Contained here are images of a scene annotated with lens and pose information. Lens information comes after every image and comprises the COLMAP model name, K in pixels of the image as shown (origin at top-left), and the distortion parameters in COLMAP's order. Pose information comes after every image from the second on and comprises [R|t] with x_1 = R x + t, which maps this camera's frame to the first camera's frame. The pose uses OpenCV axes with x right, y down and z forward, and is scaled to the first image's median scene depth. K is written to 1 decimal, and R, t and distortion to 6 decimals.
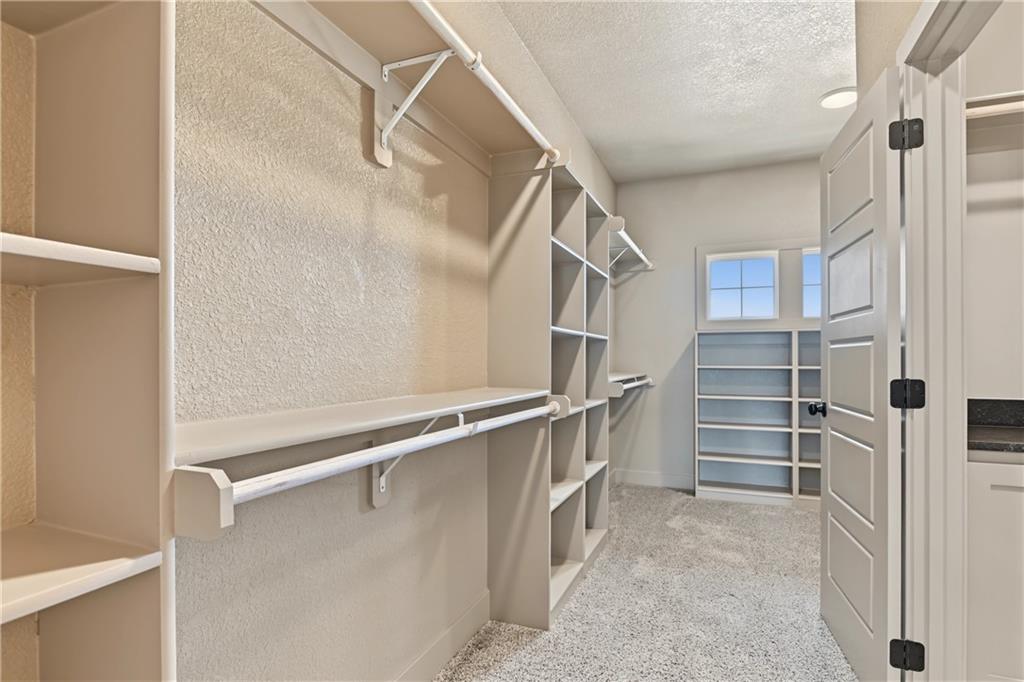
lens RADIAL K [[519.1, 0, 519.8], [0, 519.1, 356.8], [0, 0, 1]] dist [-0.000414, 0.000119]
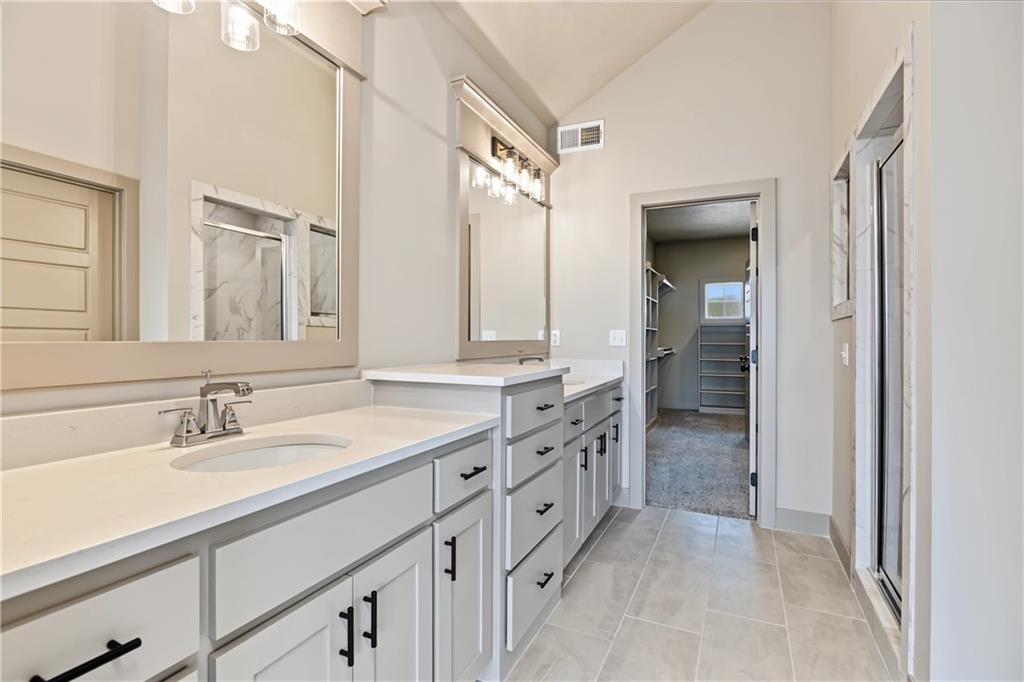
lens RADIAL K [[489.9, 0, 514.1], [0, 489.9, 342.2], [0, 0, 1]] dist [-0.011515, -0.001551]
pose [[0.999267, 0.004621, -0.038000, -0.280961], [-0.004613, 0.999989, 0.000293, 0.017217], [0.038000, -0.000117, 0.999278, -0.851584]]
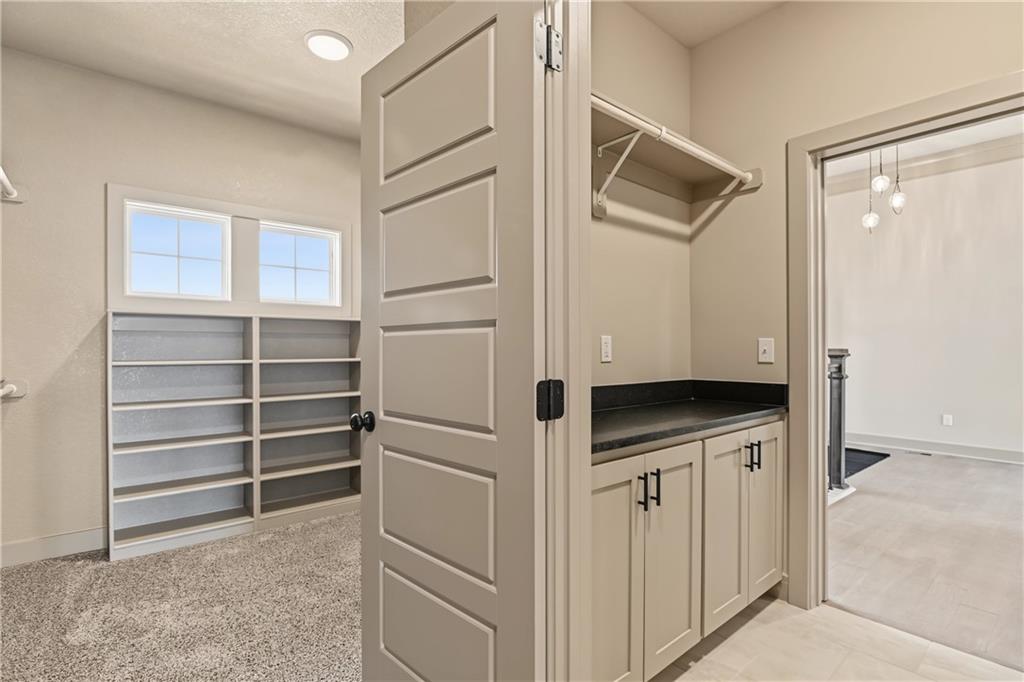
lens RADIAL K [[489.9, 0, 513.0], [0, 489.9, 348.8], [0, 0, 1]] dist [-0.011515, -0.001551]
pose [[0.475336, -0.001089, 0.879804, 0.043456], [-0.000456, 0.999999, 0.001484, -0.000853], [-0.879804, -0.001106, 0.475335, 0.275272]]
